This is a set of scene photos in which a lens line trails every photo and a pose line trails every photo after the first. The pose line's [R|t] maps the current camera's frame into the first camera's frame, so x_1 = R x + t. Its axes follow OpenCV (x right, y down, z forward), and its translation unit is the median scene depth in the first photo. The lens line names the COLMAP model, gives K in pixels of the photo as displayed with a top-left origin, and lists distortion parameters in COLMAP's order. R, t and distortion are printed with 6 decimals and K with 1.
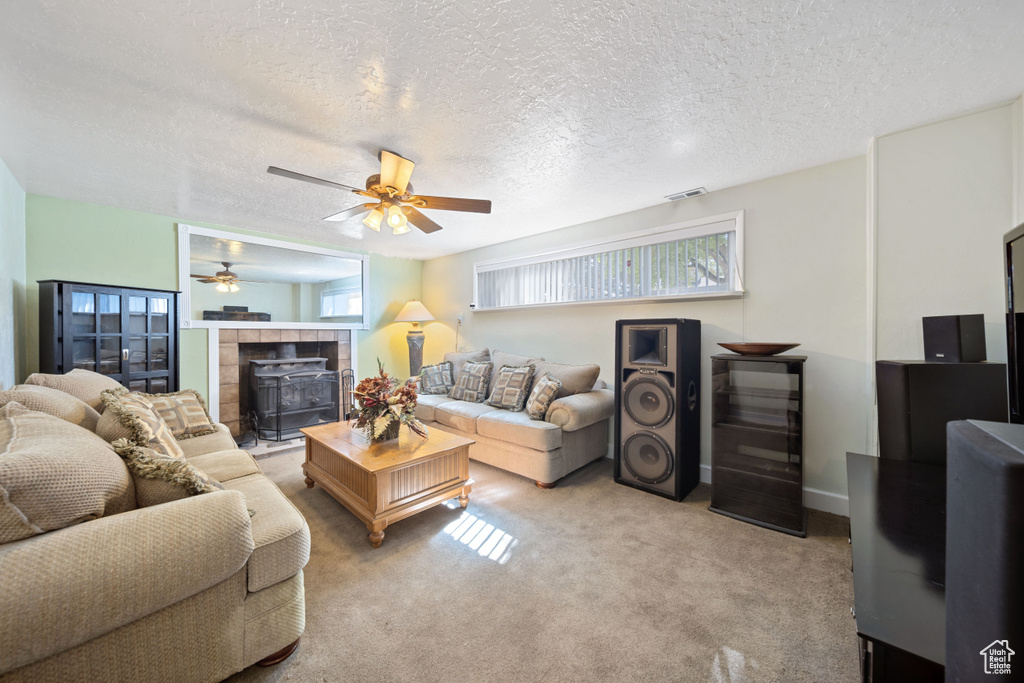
lens RADIAL K [[355.7, 0, 509.8], [0, 355.7, 338.5], [0, 0, 1]] dist [-0.002785, -0.001636]
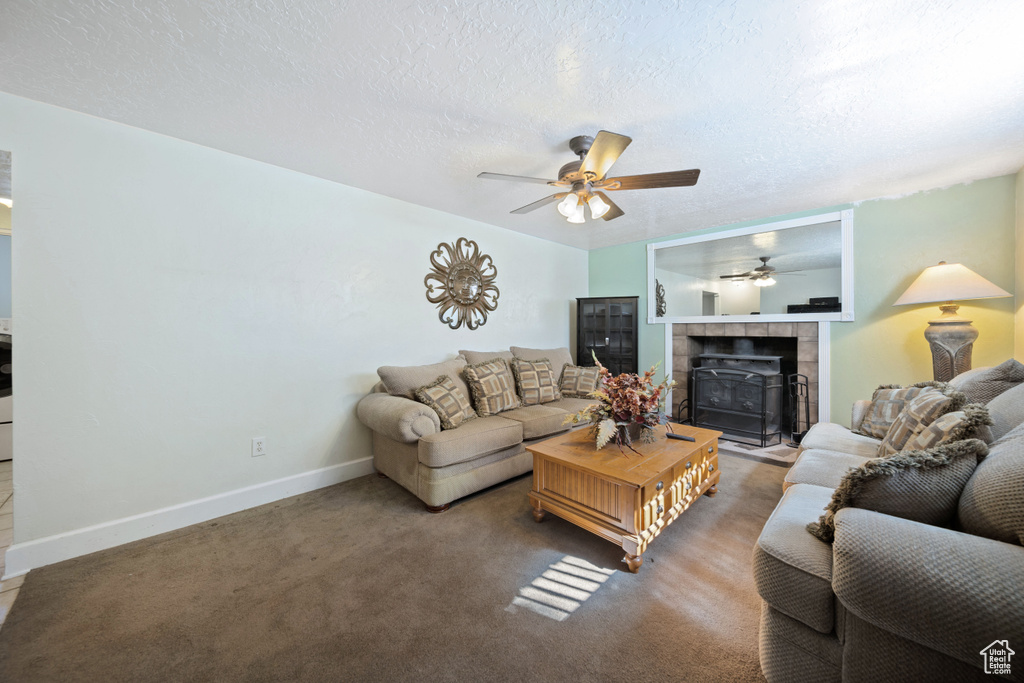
lens RADIAL K [[355.7, 0, 508.9], [0, 355.7, 333.9], [0, 0, 1]] dist [-0.002785, -0.001636]
pose [[-0.054281, 0.013043, -0.998441, 0.330531], [-0.011663, 0.999838, 0.013696, -0.002342], [0.998458, 0.012388, -0.054120, 0.444053]]
